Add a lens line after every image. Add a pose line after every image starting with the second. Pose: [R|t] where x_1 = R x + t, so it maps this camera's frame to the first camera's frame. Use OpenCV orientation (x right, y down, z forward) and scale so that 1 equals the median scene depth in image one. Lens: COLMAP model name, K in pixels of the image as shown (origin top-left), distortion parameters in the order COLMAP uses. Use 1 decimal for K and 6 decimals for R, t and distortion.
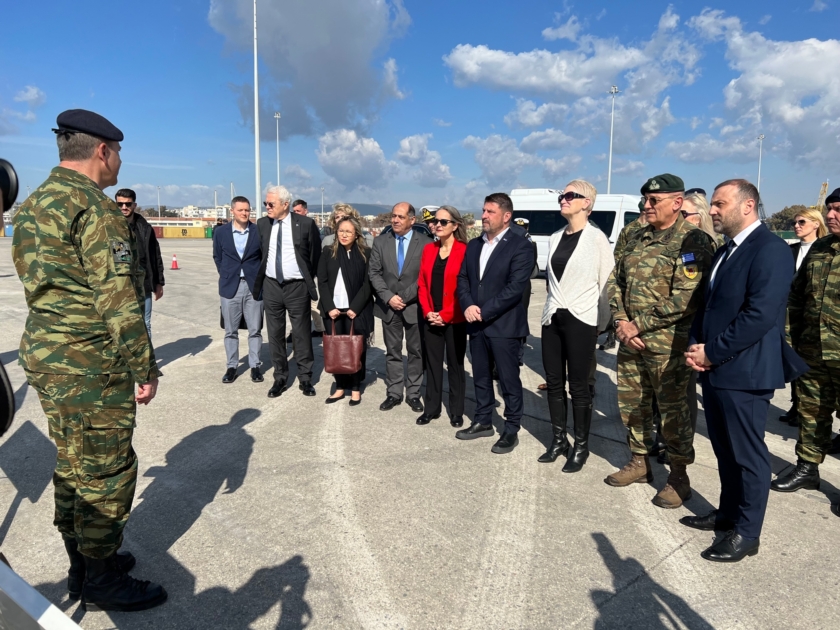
lens RADIAL K [[618.1, 0, 424.1], [0, 618.1, 333.4], [0, 0, 1]] dist [0.007433, -0.044015]
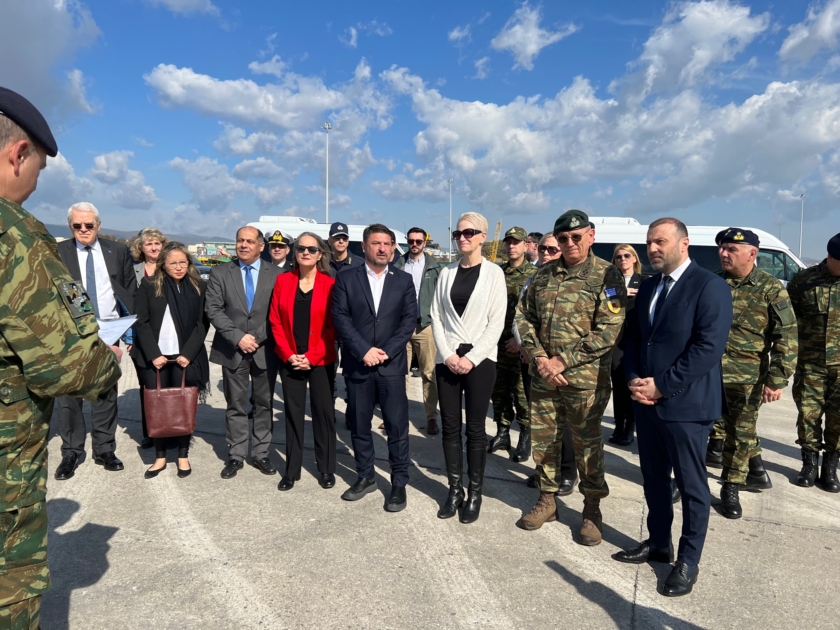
lens RADIAL K [[618.1, 0, 419.8], [0, 618.1, 311.8], [0, 0, 1]] dist [0.007433, -0.044015]
pose [[0.899926, -0.018883, 0.435634, -0.203175], [0.053273, 0.996339, -0.066865, -0.027171], [-0.432777, 0.083381, 0.897637, 0.153972]]
